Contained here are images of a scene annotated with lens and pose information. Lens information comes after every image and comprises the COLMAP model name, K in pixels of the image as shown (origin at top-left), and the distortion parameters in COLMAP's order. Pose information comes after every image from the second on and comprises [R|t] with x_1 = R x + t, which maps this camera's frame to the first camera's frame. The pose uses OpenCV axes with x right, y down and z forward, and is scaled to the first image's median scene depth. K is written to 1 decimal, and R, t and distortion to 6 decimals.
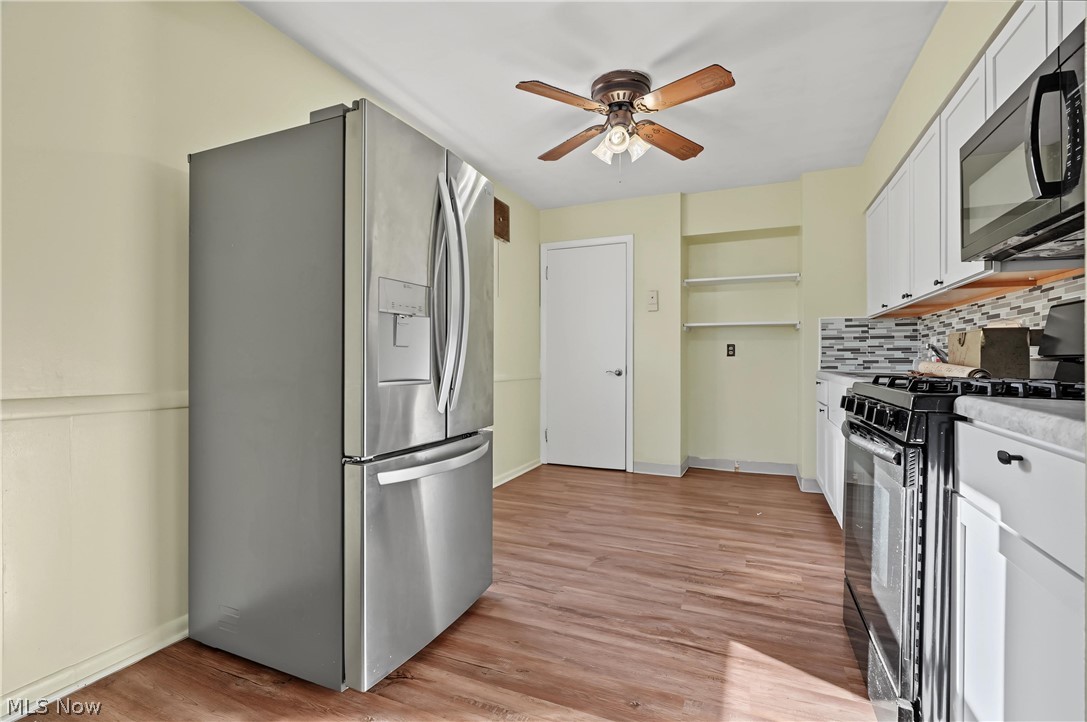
lens RADIAL K [[493.2, 0, 543.5], [0, 493.2, 361.0], [0, 0, 1]] dist [-0.006492, 0.000649]
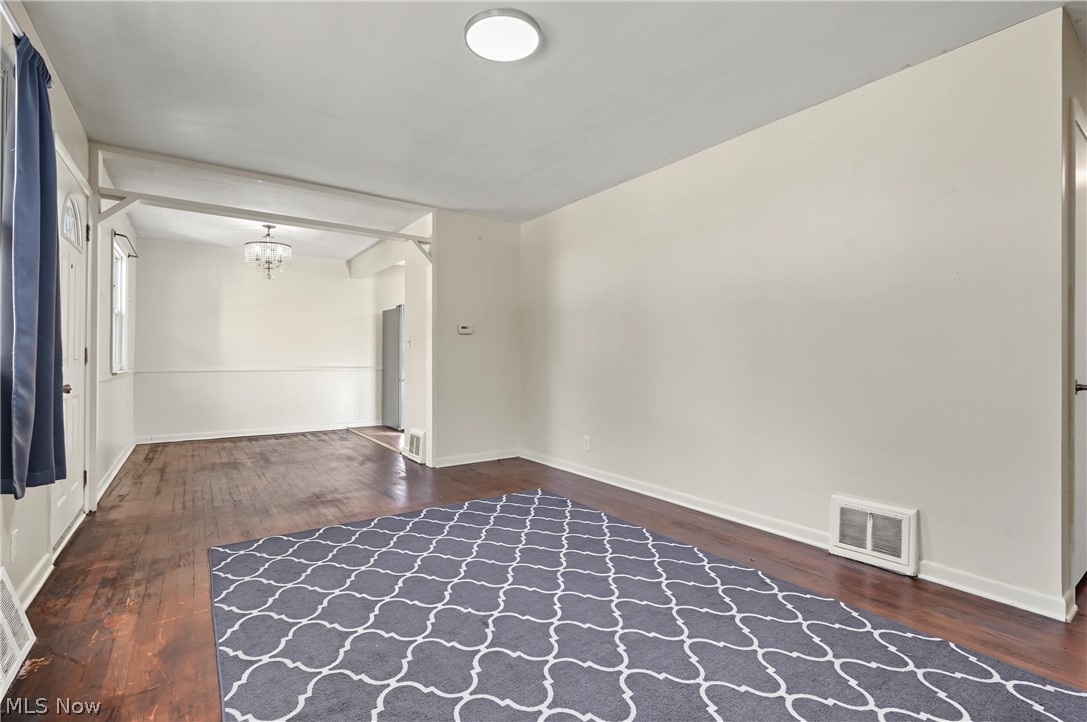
lens RADIAL K [[493.2, 0, 543.5], [0, 493.2, 361.0], [0, 0, 1]] dist [-0.006492, 0.000649]
pose [[0.856632, 0.004719, -0.515907, 1.356163], [-0.004865, 0.999988, 0.001069, 0.001696], [0.515905, 0.001594, 0.856644, -0.983227]]
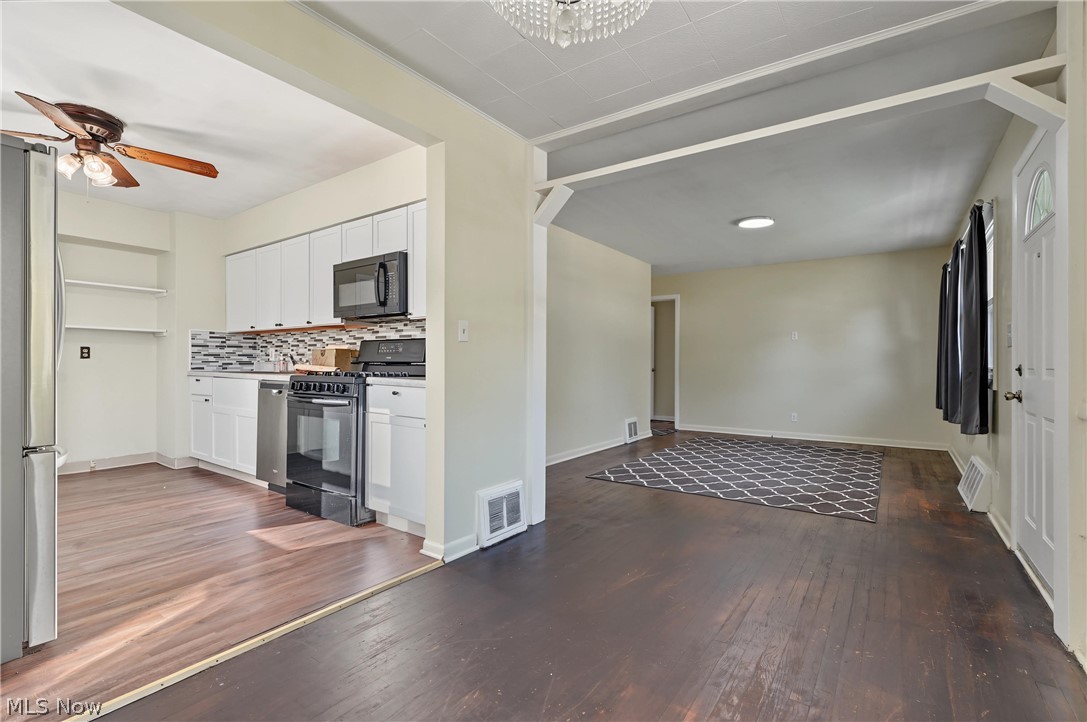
lens RADIAL K [[493.2, 0, 543.5], [0, 493.2, 361.0], [0, 0, 1]] dist [-0.006492, 0.000649]
pose [[0.208571, 0.004249, 0.977998, -0.532228], [-0.001720, 0.999991, -0.003978, -0.002789], [-0.978006, -0.000853, 0.208577, -0.173289]]
